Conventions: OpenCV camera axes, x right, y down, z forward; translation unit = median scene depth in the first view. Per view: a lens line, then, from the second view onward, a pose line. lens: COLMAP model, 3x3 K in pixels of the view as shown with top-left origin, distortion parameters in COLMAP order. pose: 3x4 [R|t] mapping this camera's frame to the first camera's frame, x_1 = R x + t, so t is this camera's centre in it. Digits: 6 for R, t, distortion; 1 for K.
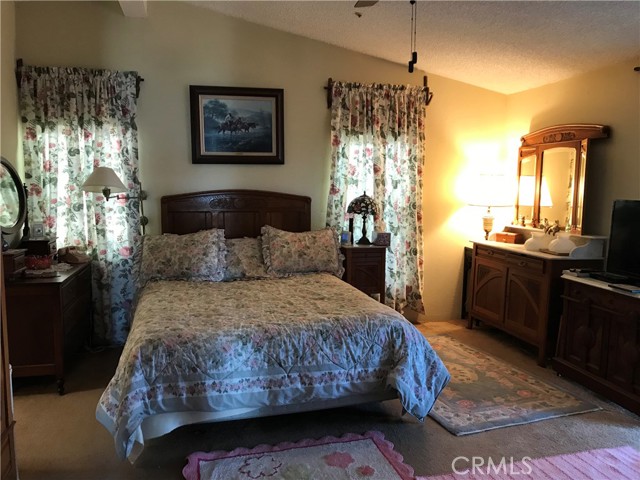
lens RADIAL K [[523.4, 0, 320.2], [0, 523.4, 241.6], [0, 0, 1]] dist [0.046886, -0.047429]
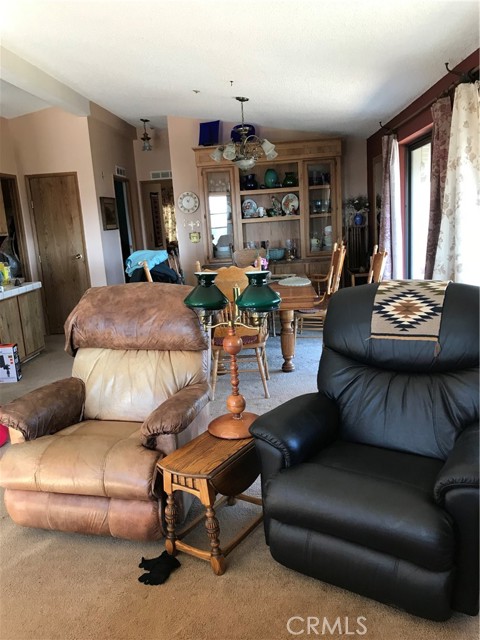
lens RADIAL K [[523.4, 0, 240.2], [0, 523.4, 320.6], [0, 0, 1]] dist [0.046886, -0.047429]
pose [[0.947210, 0.005731, -0.320563, 1.028274], [0.028515, 0.994372, 0.102035, 0.186781], [0.319344, -0.105790, 0.941716, -2.106212]]
